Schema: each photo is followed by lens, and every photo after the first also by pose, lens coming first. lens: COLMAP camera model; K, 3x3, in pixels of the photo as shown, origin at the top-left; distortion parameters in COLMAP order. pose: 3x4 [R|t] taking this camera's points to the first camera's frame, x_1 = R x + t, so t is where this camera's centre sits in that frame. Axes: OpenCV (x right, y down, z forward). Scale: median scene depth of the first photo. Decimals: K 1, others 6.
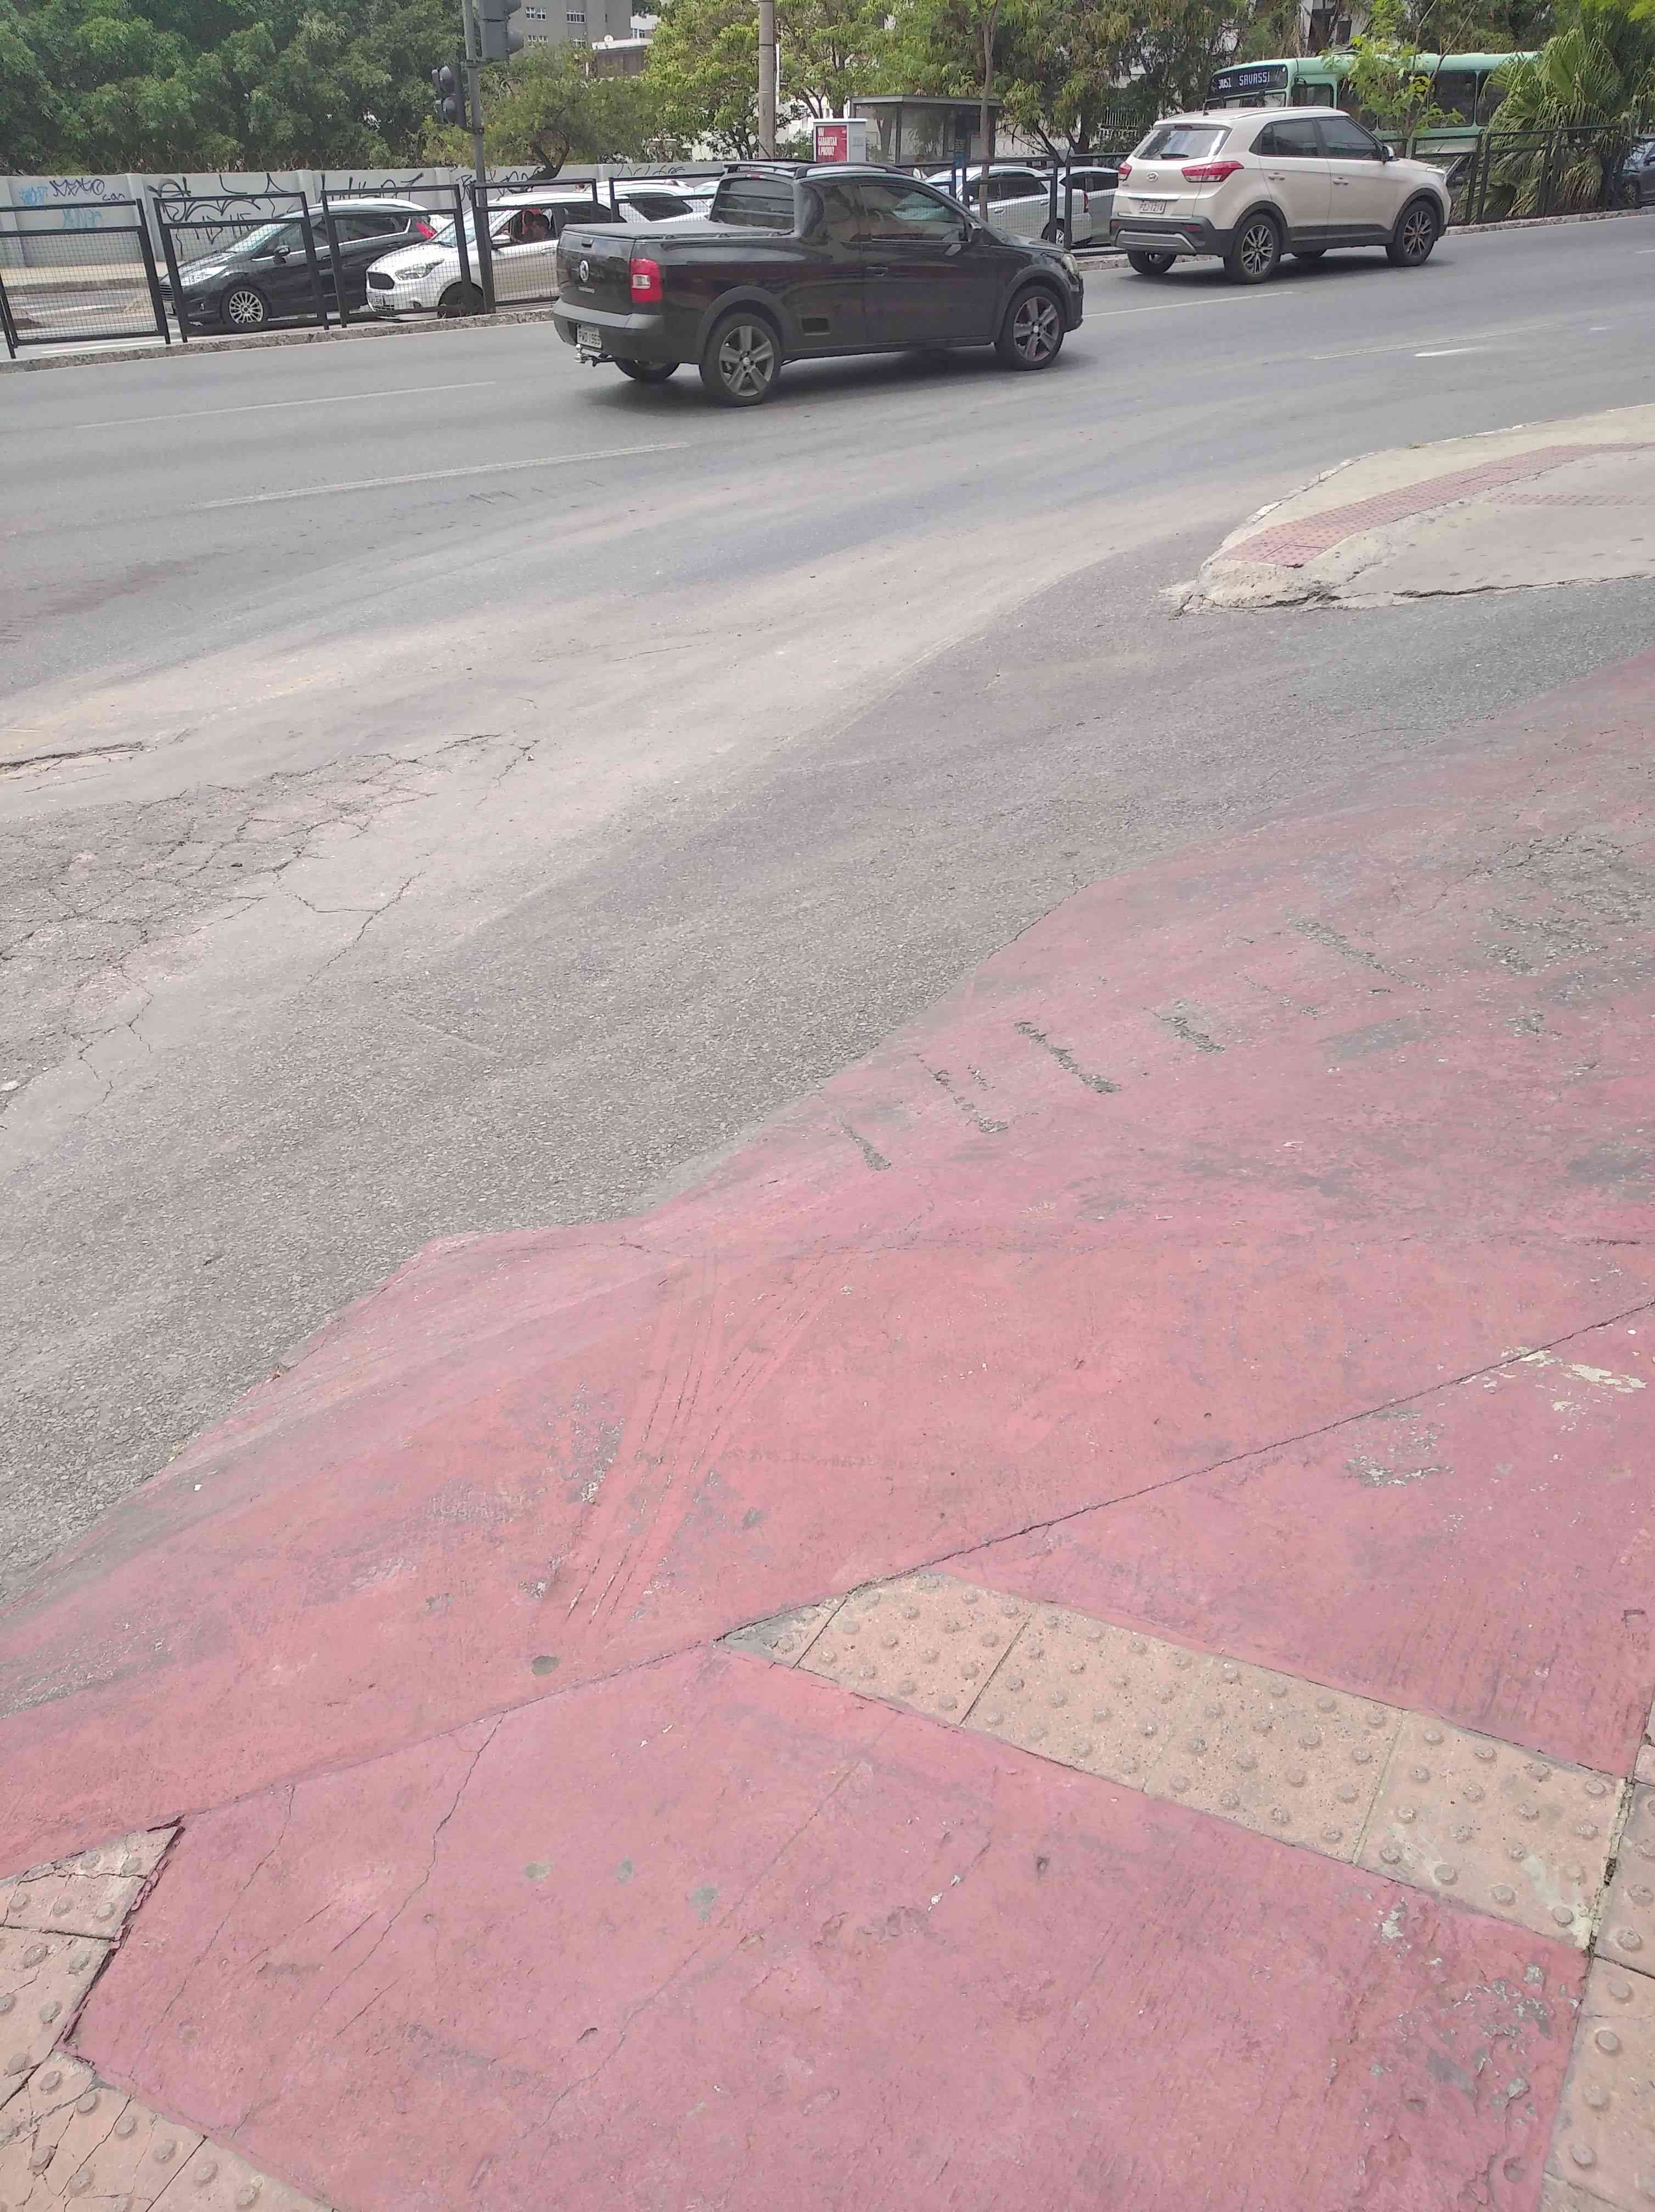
lens RADIAL K [[1742.6, 0, 823.6], [0, 1742.6, 1125.2], [0, 0, 1]] dist [0.013739, -0.014069]
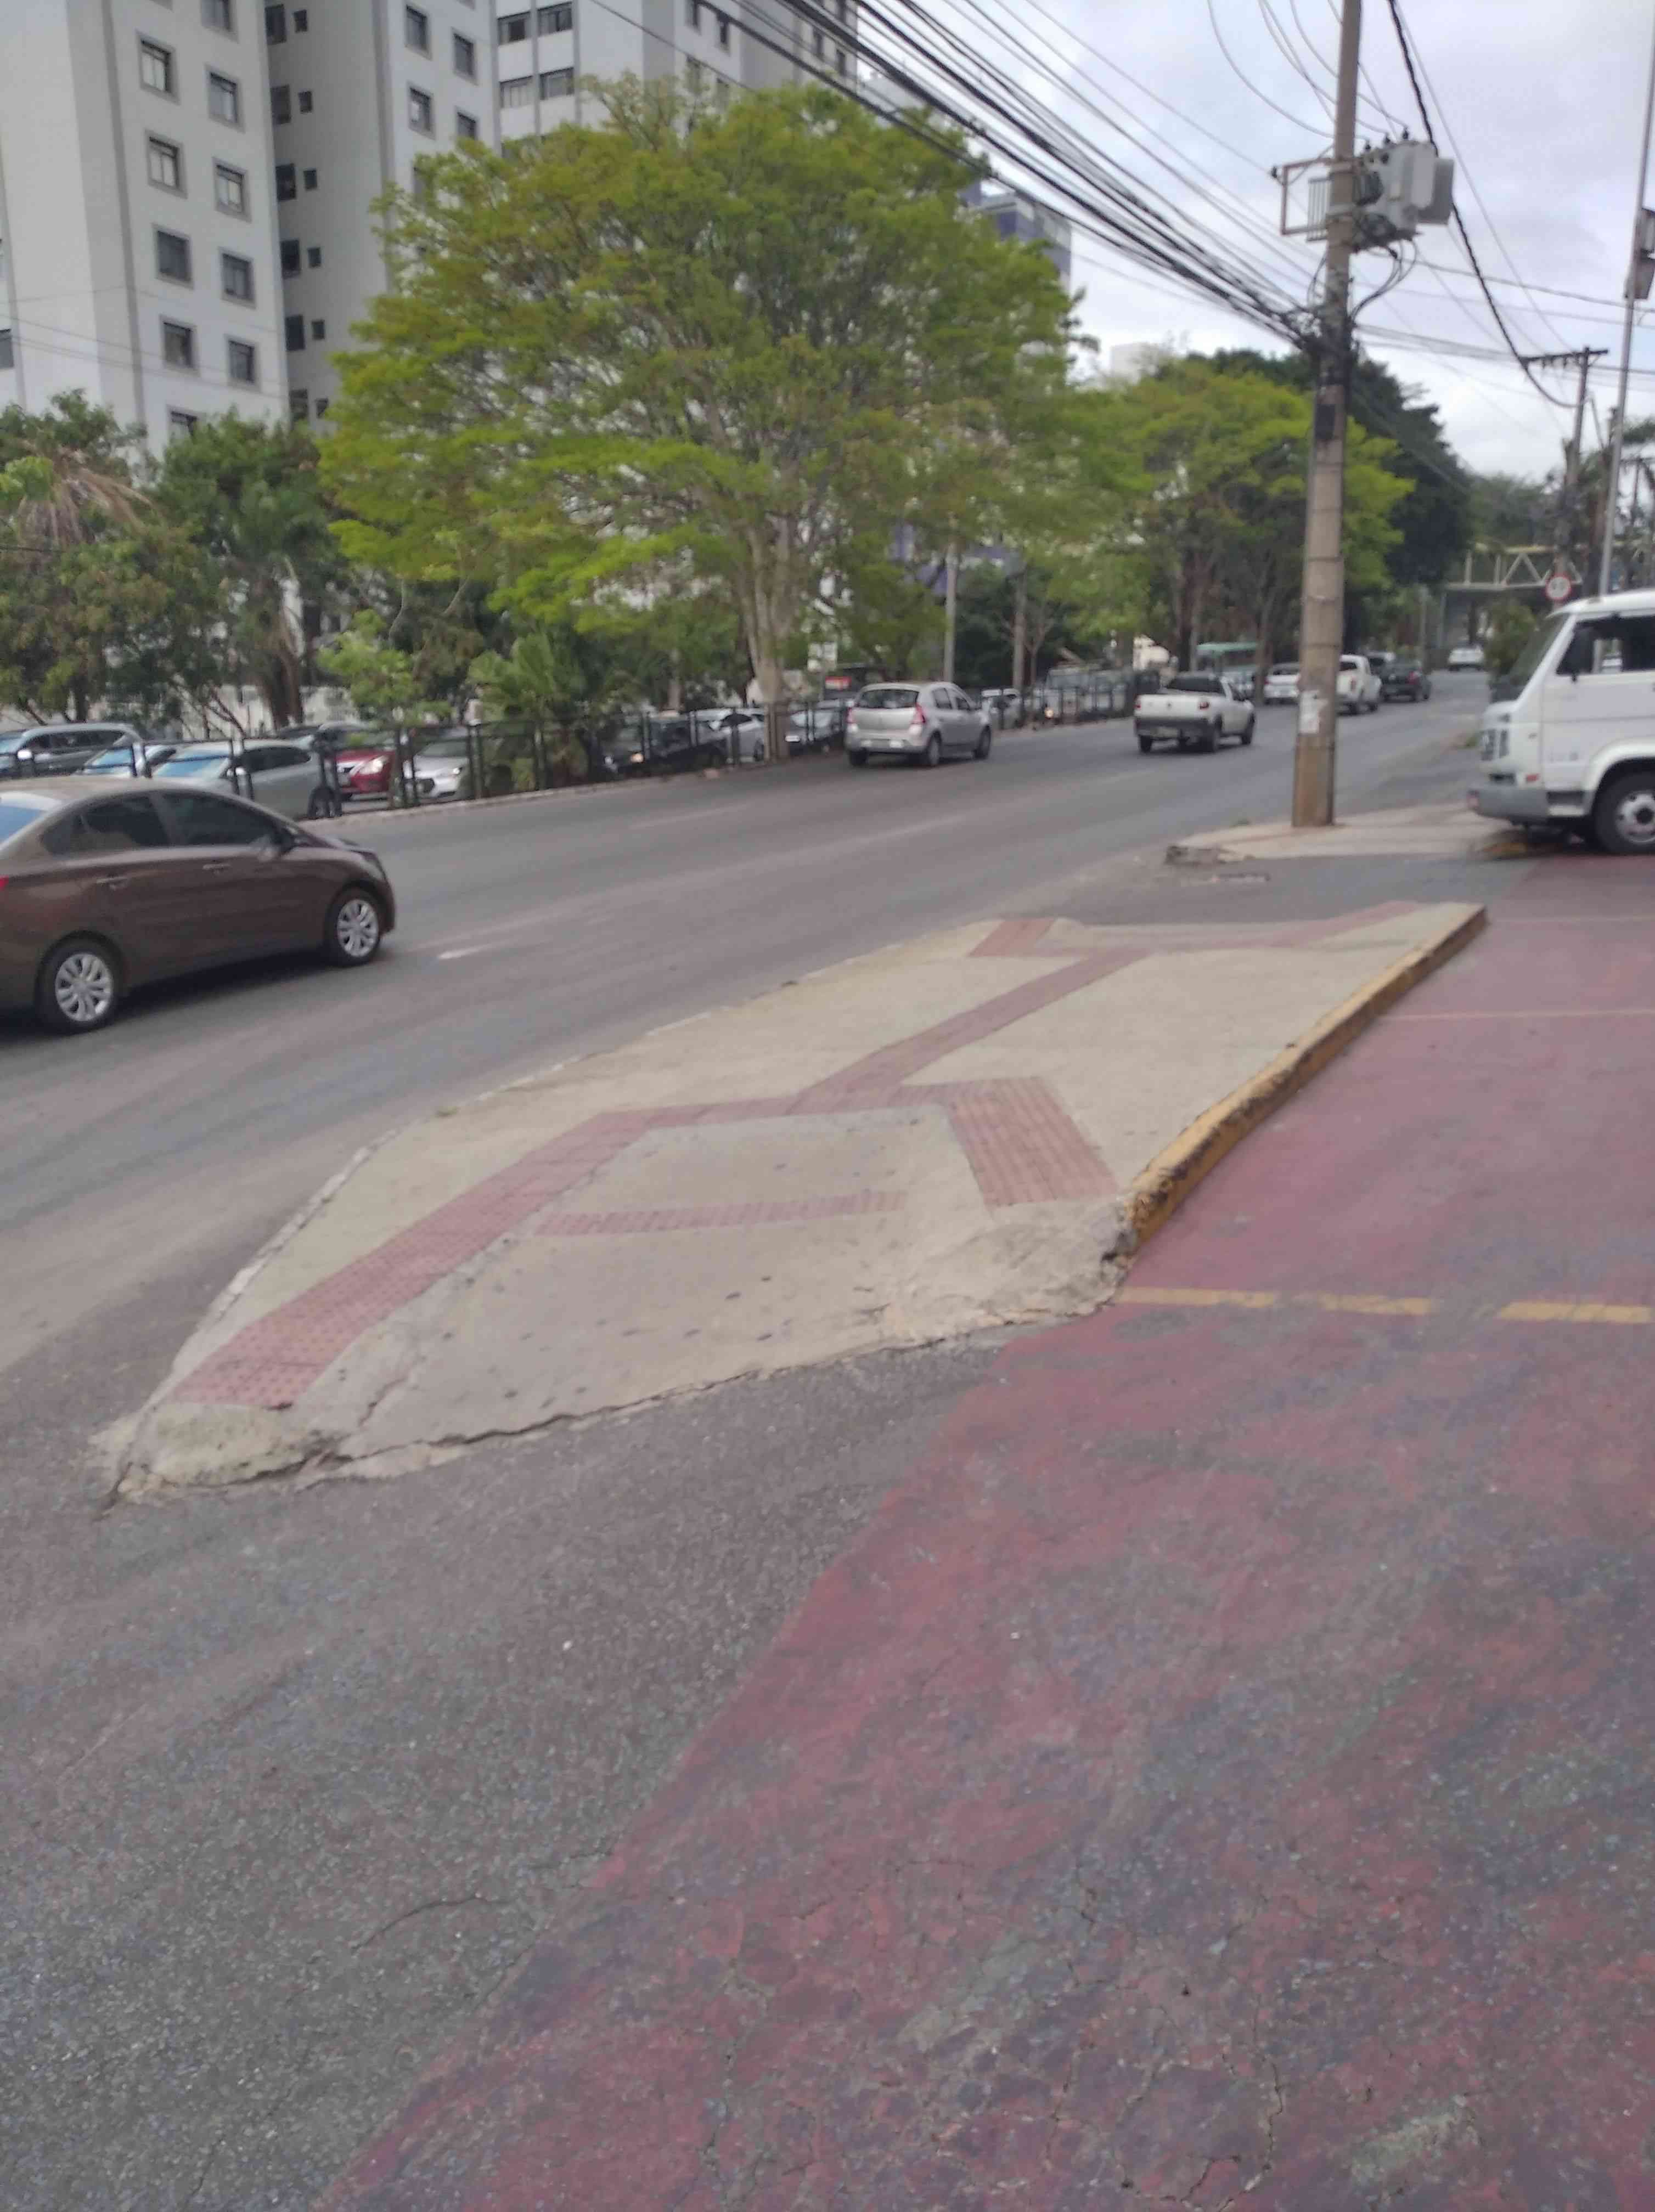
lens RADIAL K [[1735.9, 0, 848.3], [0, 1735.9, 1091.4], [0, 0, 1]] dist [0.027987, -0.028704]
pose [[0.868083, -0.111617, 0.483708, 0.151168], [0.246584, 0.942637, -0.225014, -0.232984], [-0.430845, 0.314606, 0.845811, 0.306682]]
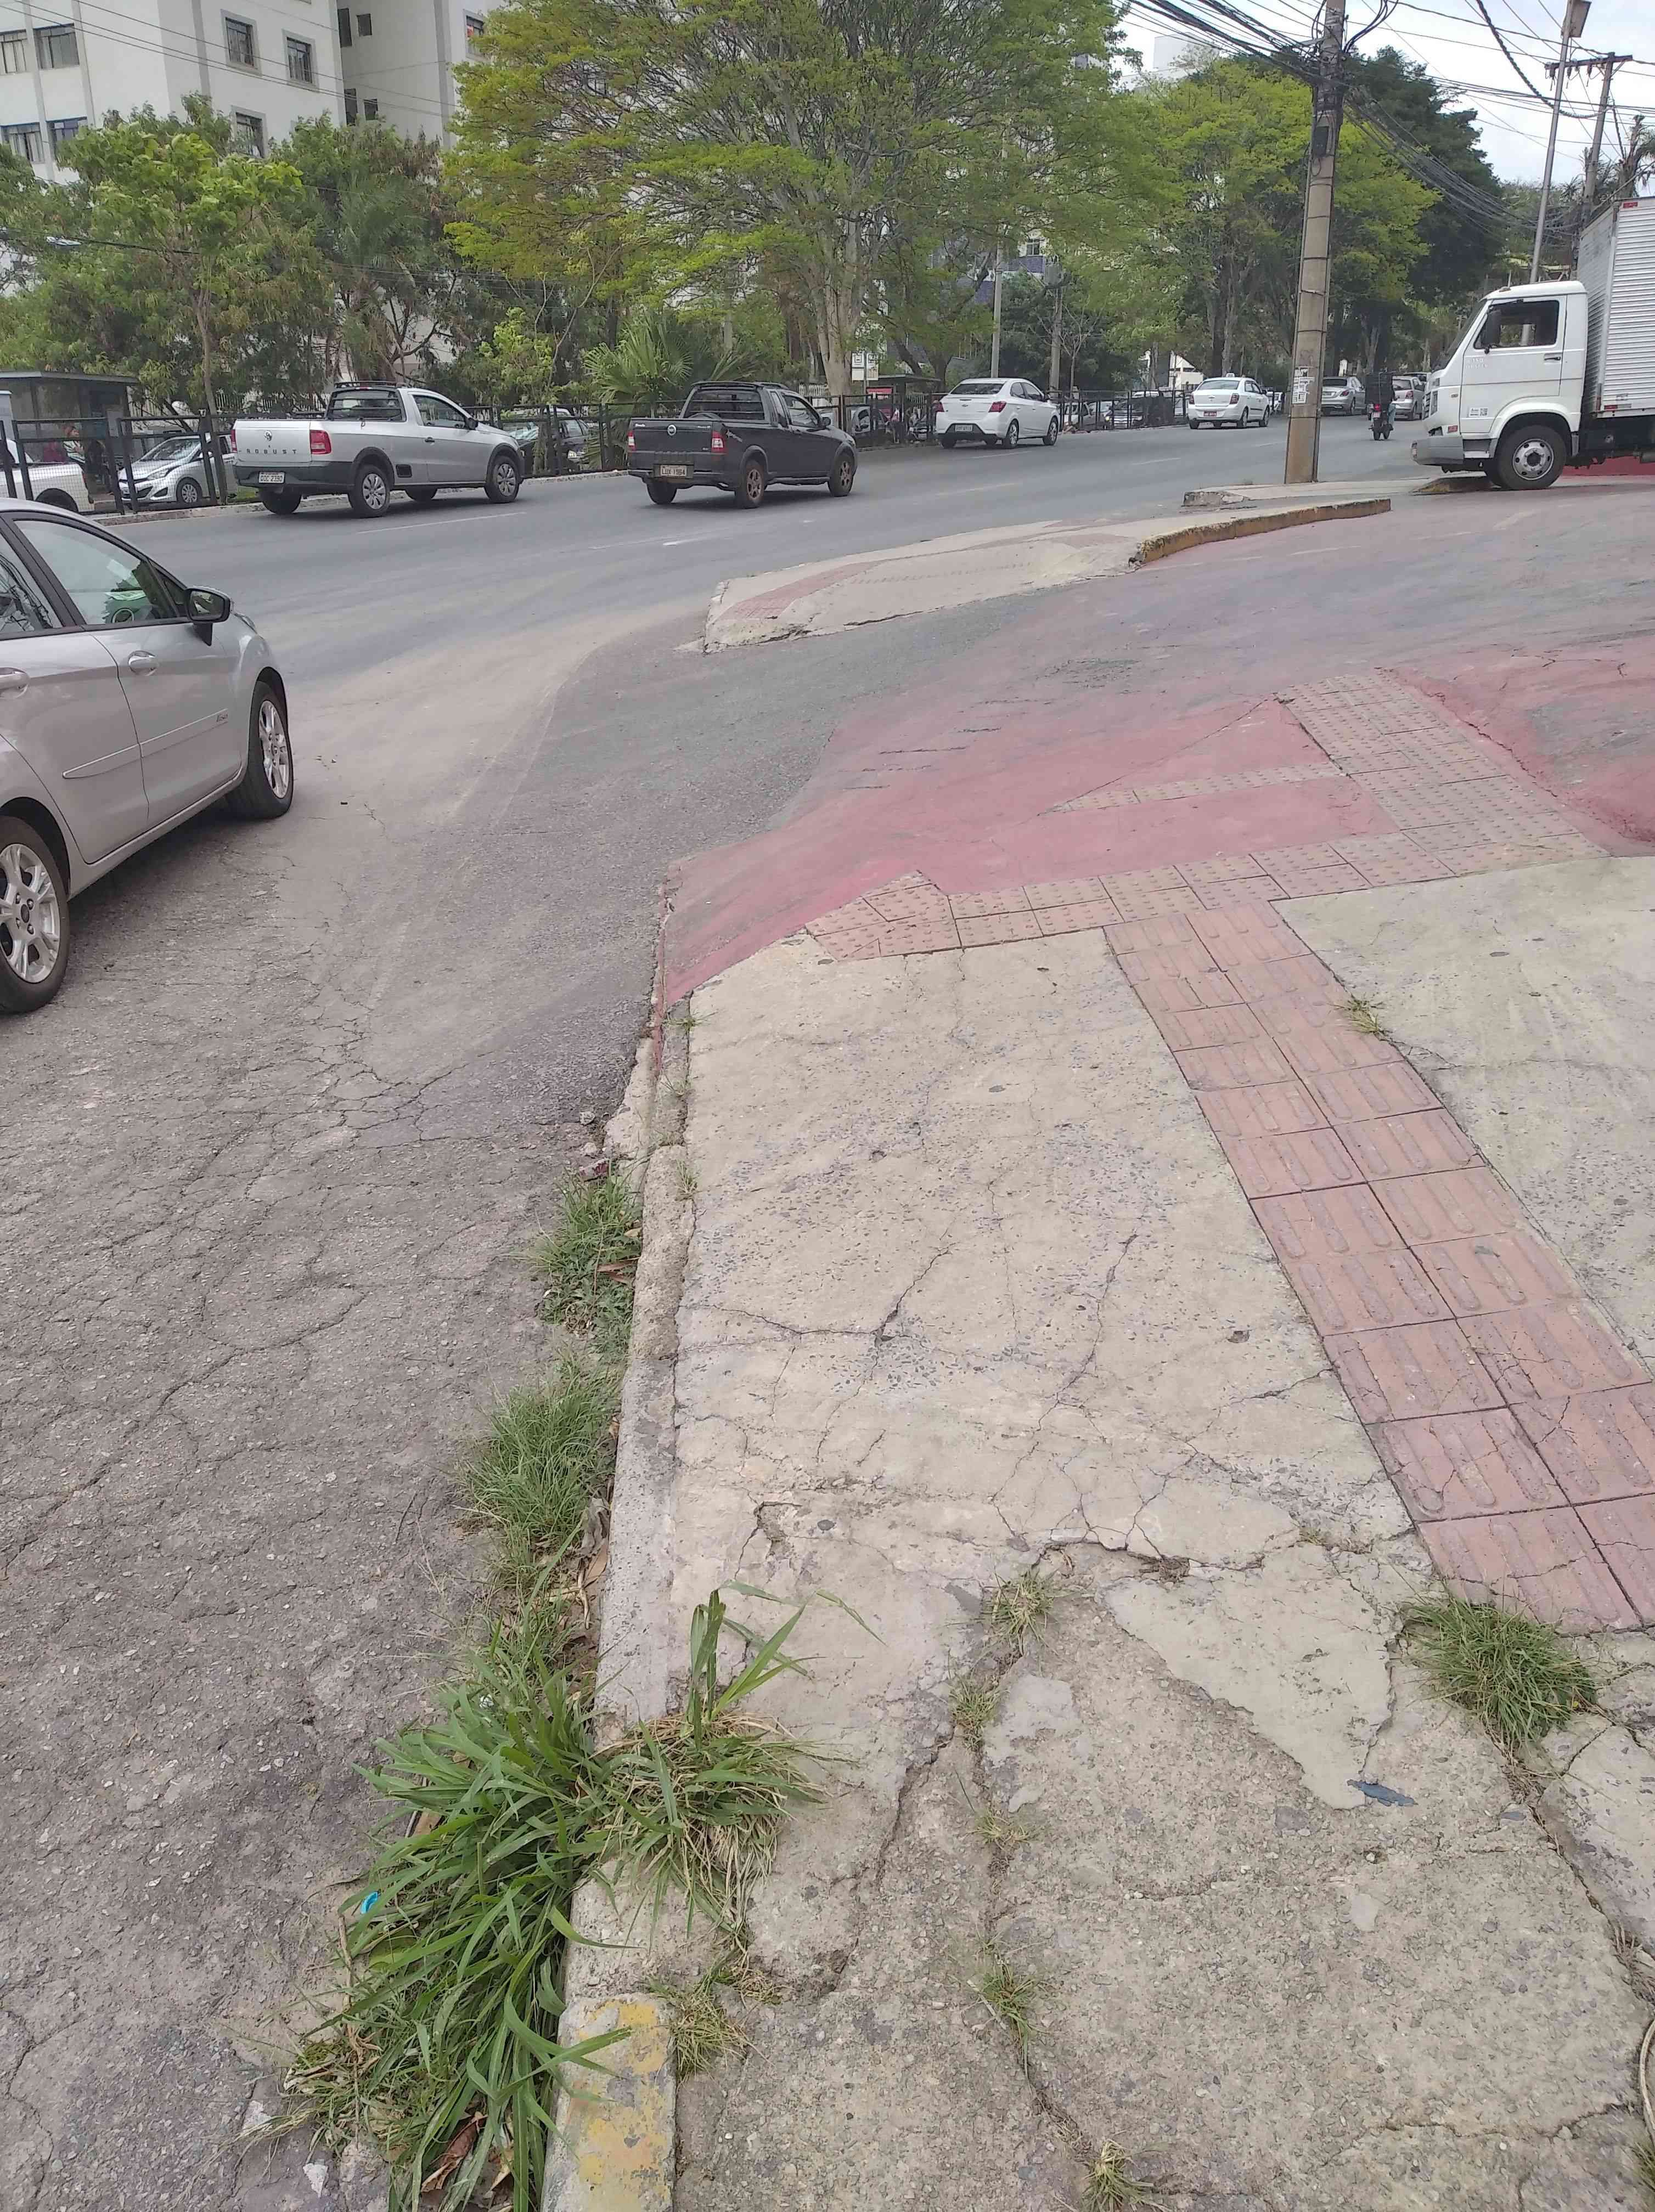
lens RADIAL K [[1735.9, 0, 847.0], [0, 1735.9, 1117.8], [0, 0, 1]] dist [0.027987, -0.028704]
pose [[0.872929, -0.176237, 0.454901, -0.463795], [0.237573, 0.967998, -0.080868, 0.257225], [-0.426091, 0.178664, 0.886863, -0.331759]]
